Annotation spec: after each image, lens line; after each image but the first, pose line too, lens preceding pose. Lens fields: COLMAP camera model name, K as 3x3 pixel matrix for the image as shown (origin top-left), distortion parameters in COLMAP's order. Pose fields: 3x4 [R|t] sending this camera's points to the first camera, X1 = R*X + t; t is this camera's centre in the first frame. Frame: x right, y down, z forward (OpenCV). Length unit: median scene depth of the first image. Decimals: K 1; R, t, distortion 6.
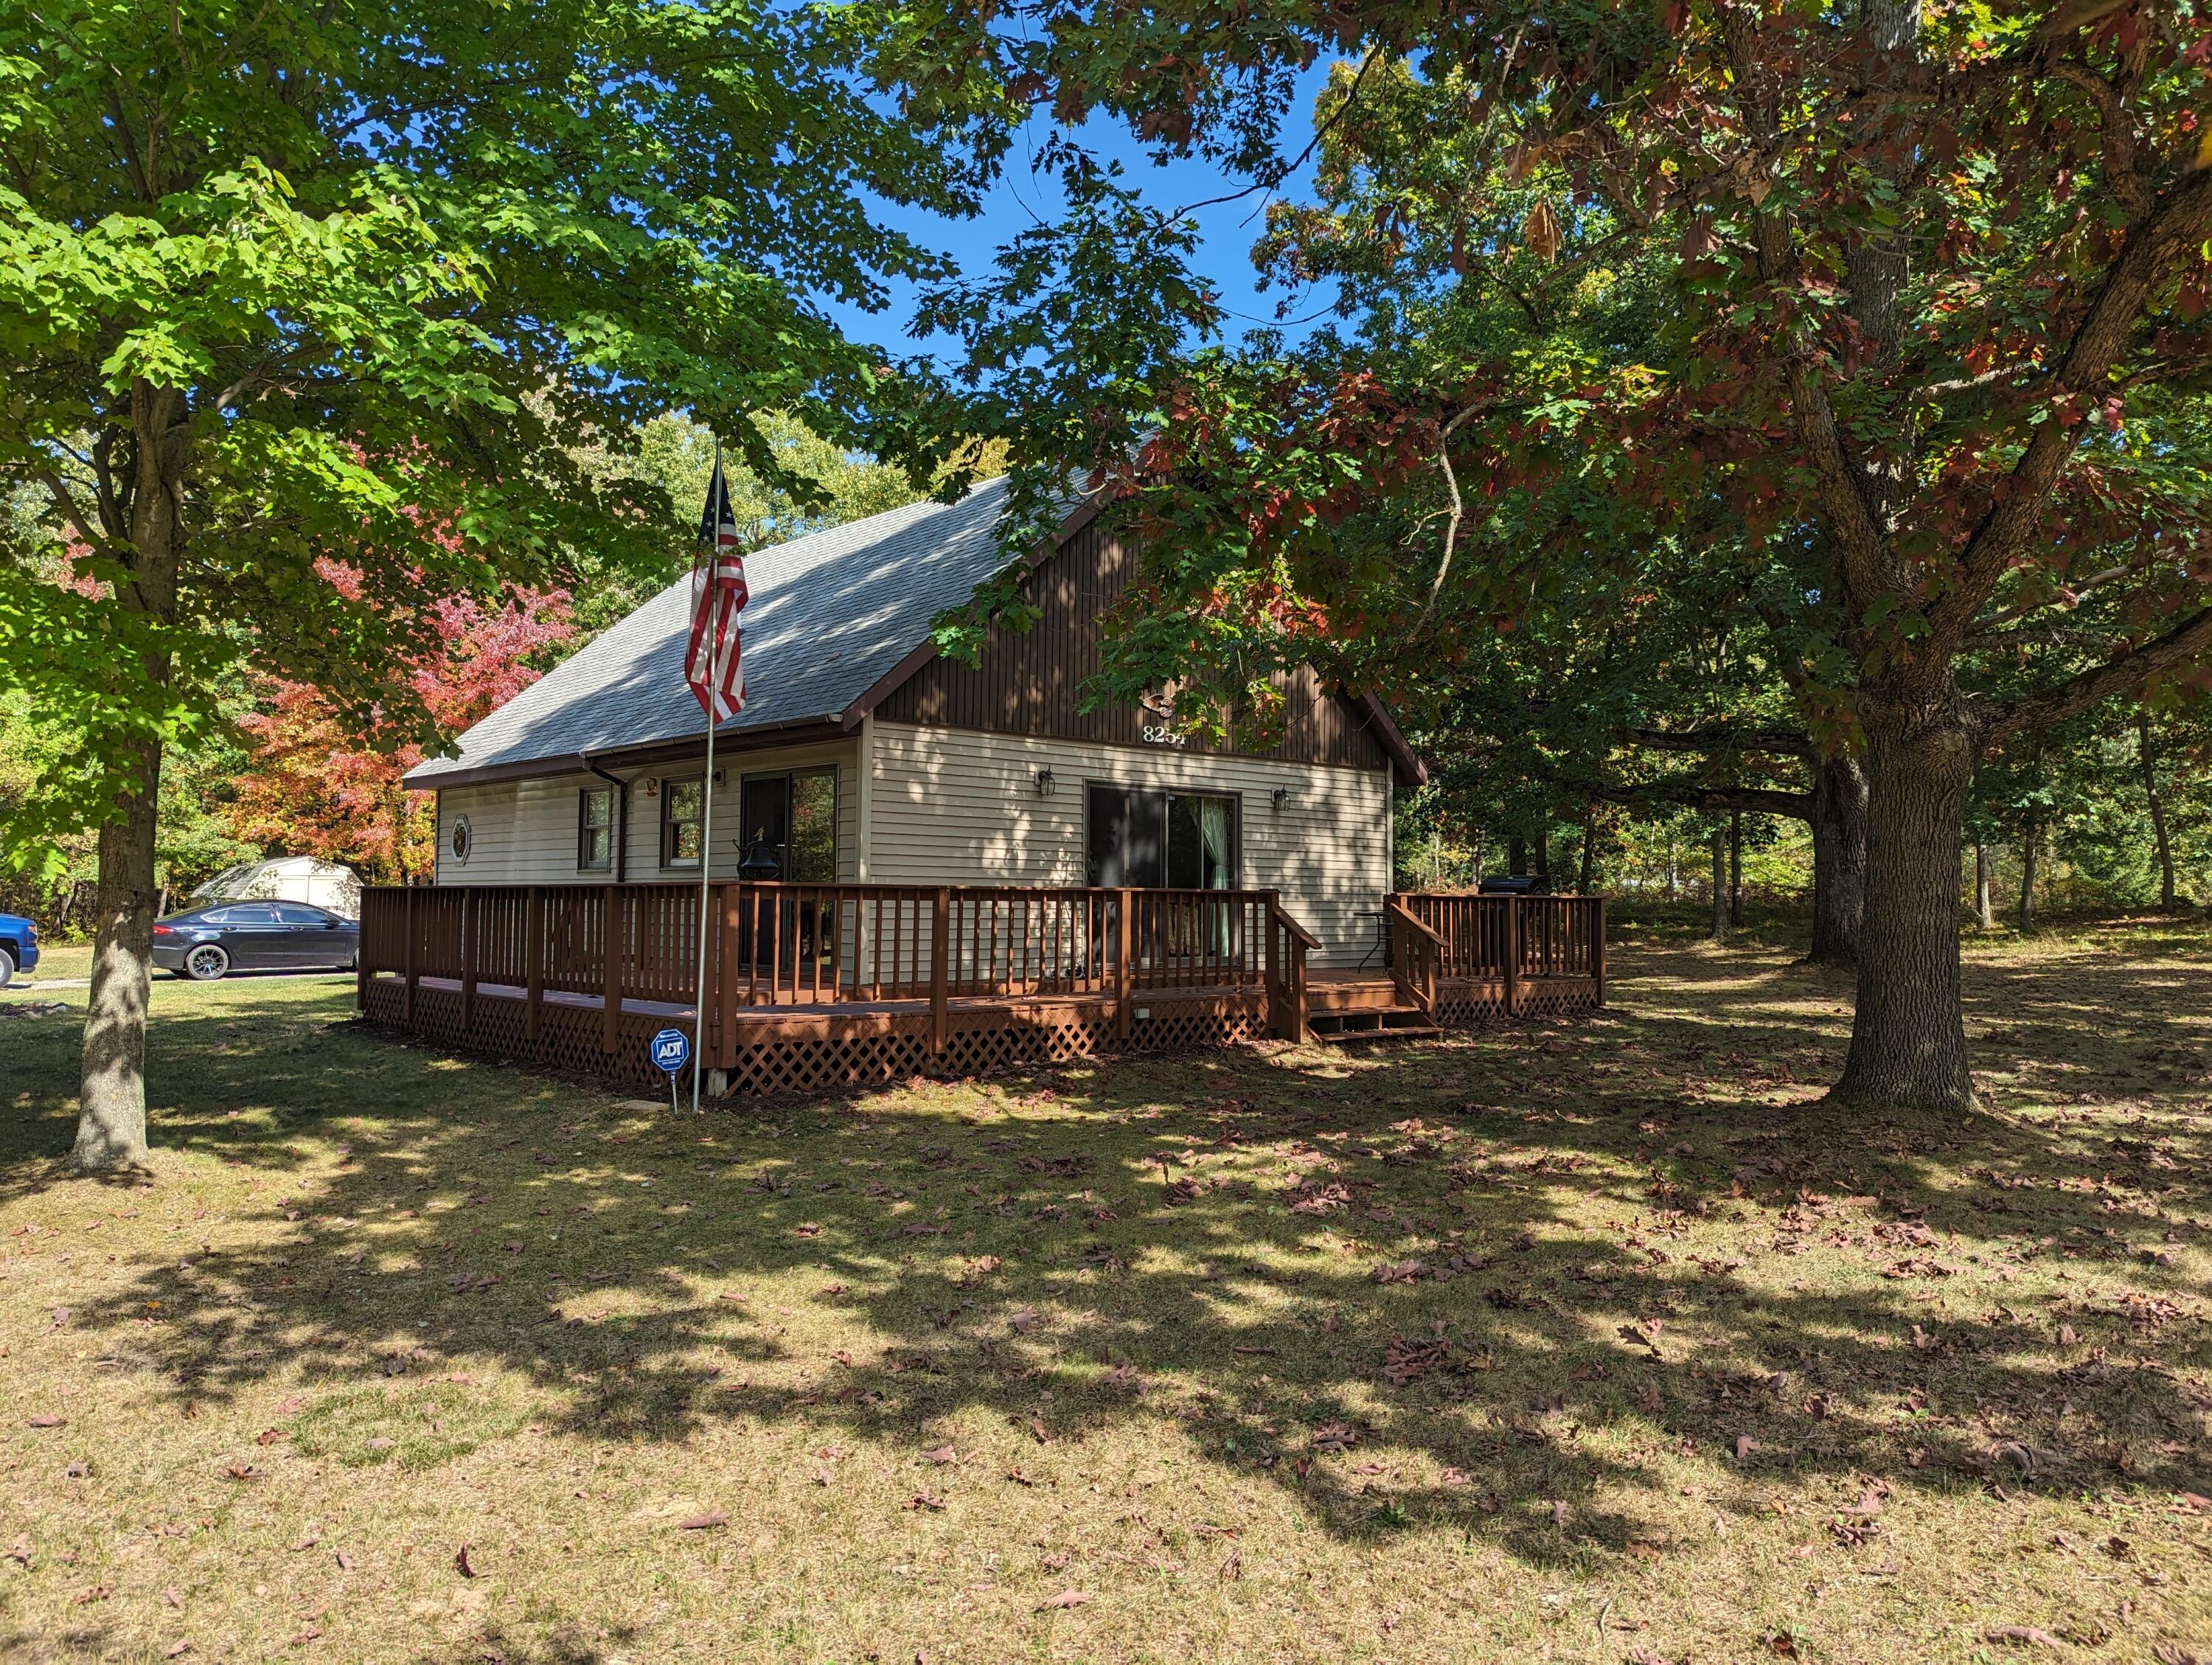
lens RADIAL K [[1555.4, 0, 1106.0], [0, 1555.4, 832.5], [0, 0, 1]] dist [0.031328, -0.001835]
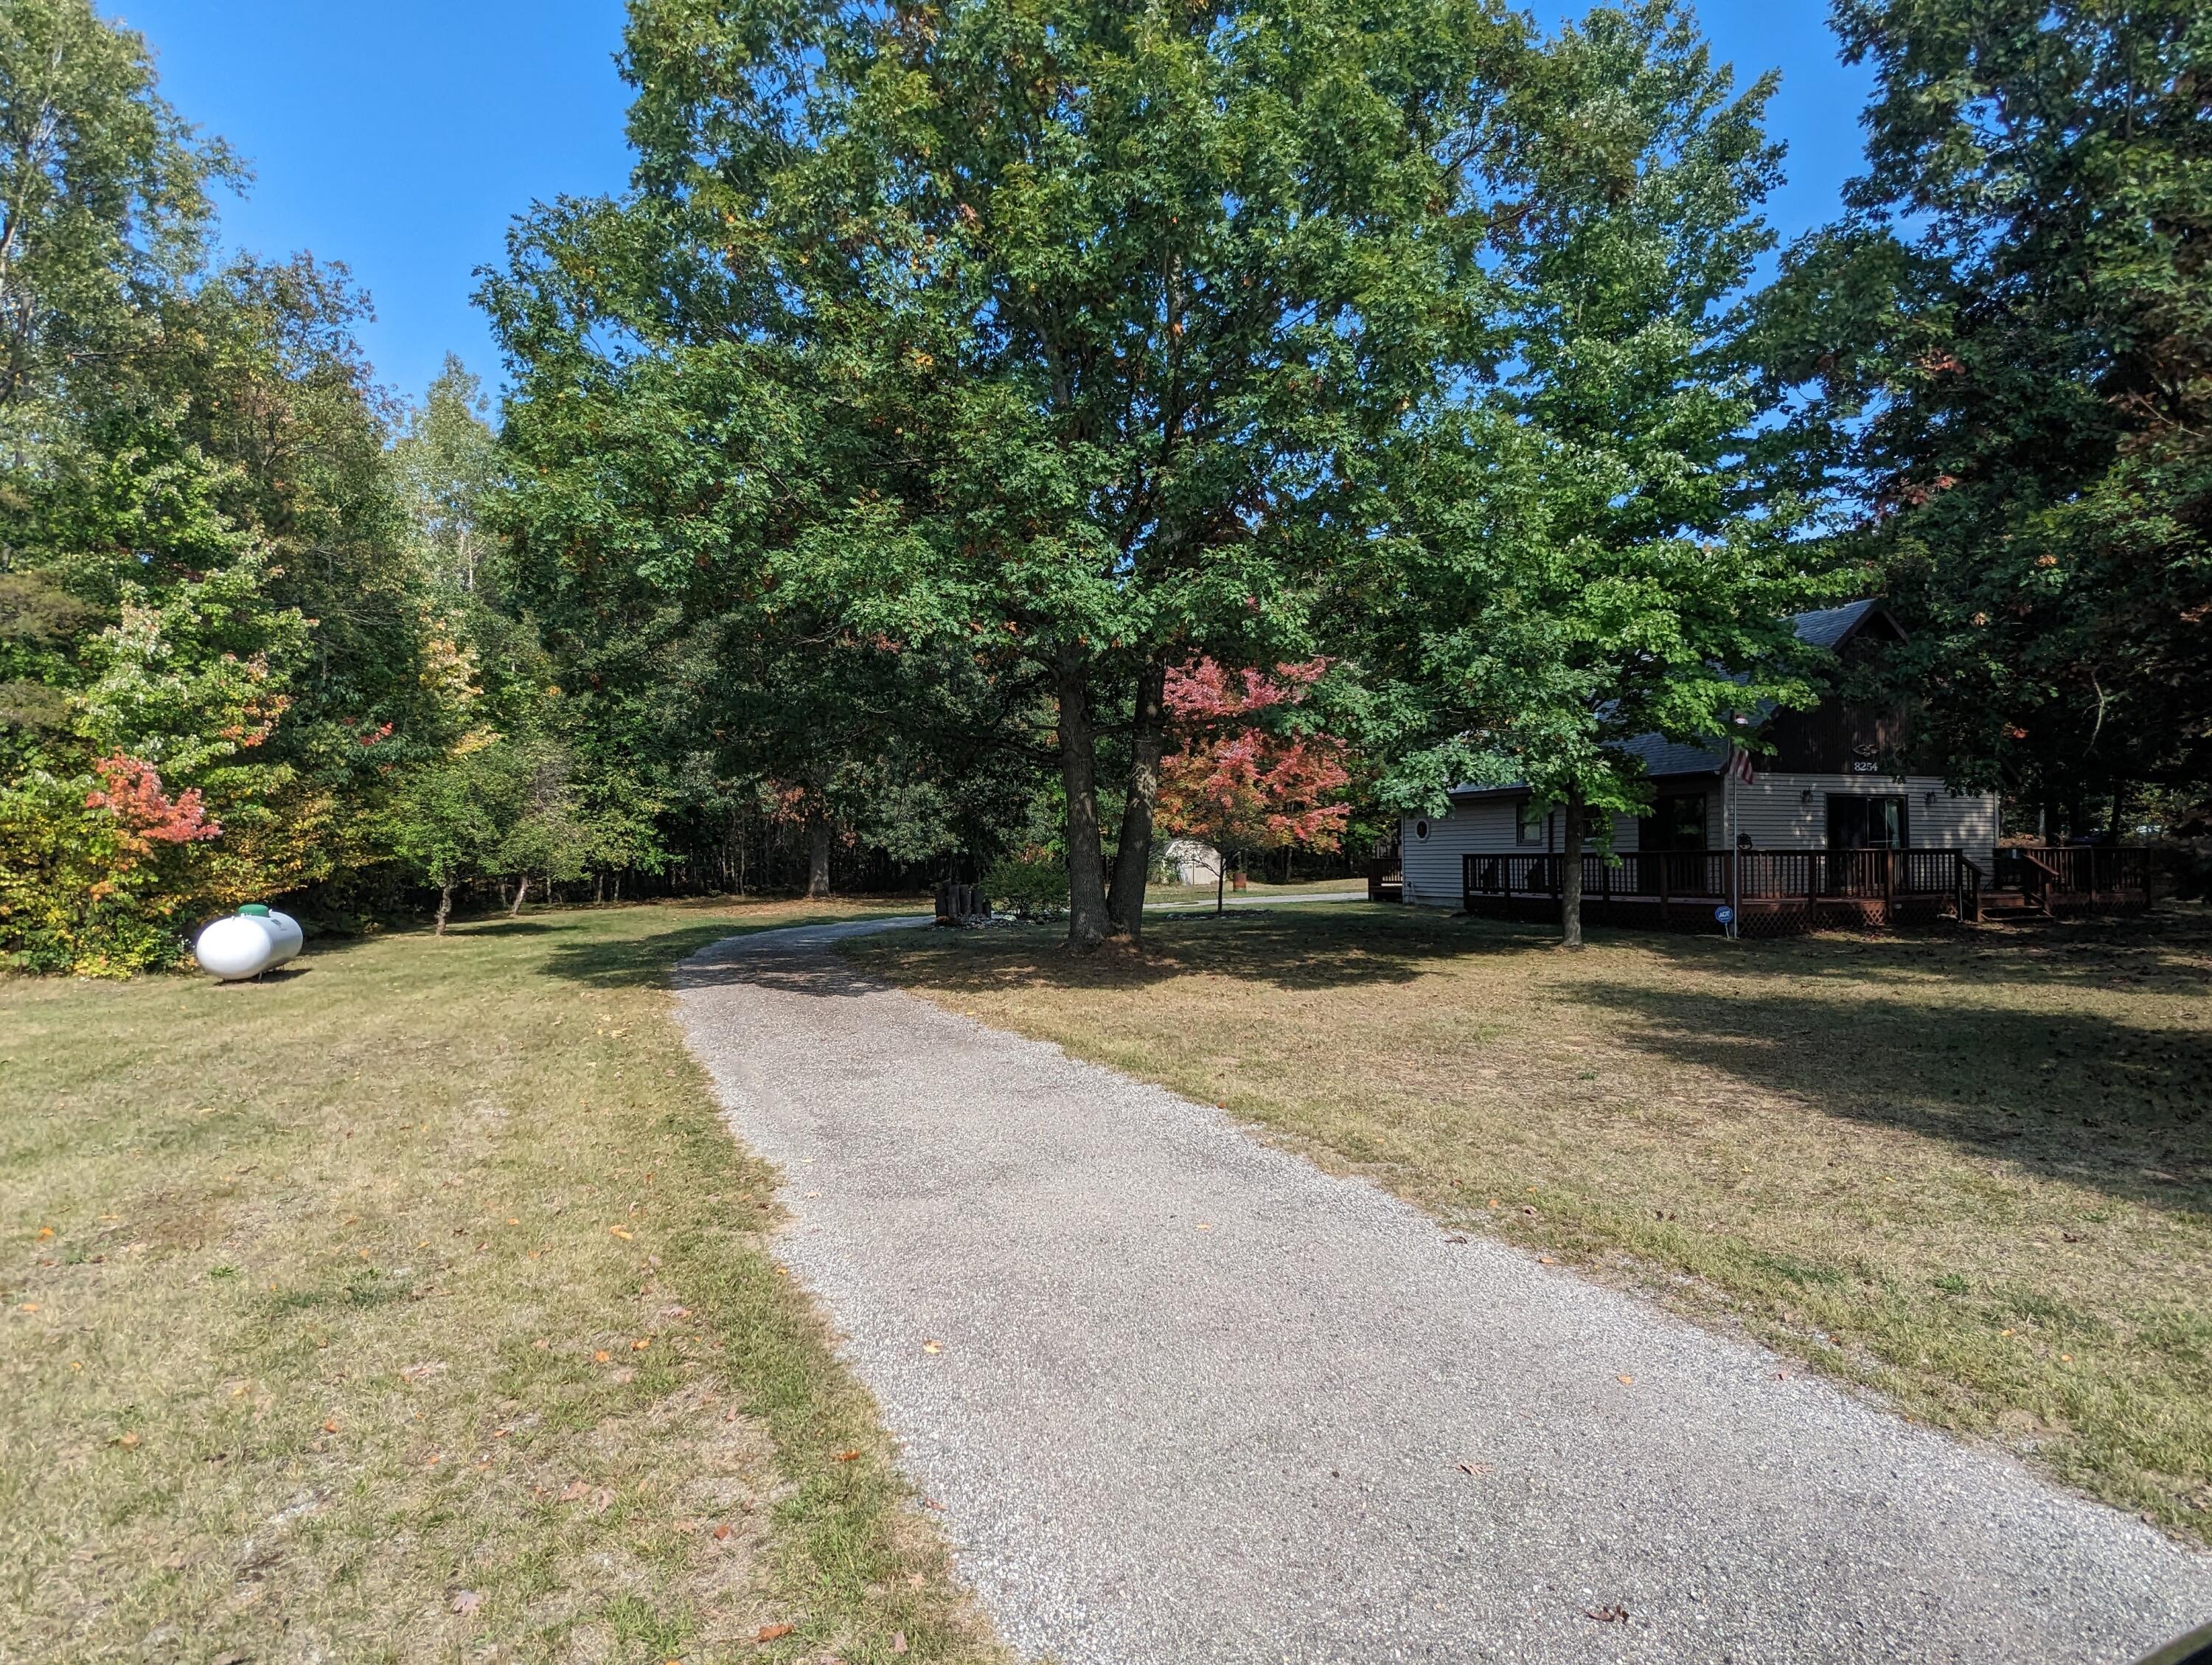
lens RADIAL K [[1214.4, 0, 1120.3], [0, 1214.4, 844.5], [0, 0, 1]] dist [0.005925, 0.000107]
pose [[0.931827, -0.021451, -0.362267, -0.286885], [0.033675, 0.999055, 0.027462, -0.041189], [0.361336, -0.037789, 0.931670, -0.755758]]
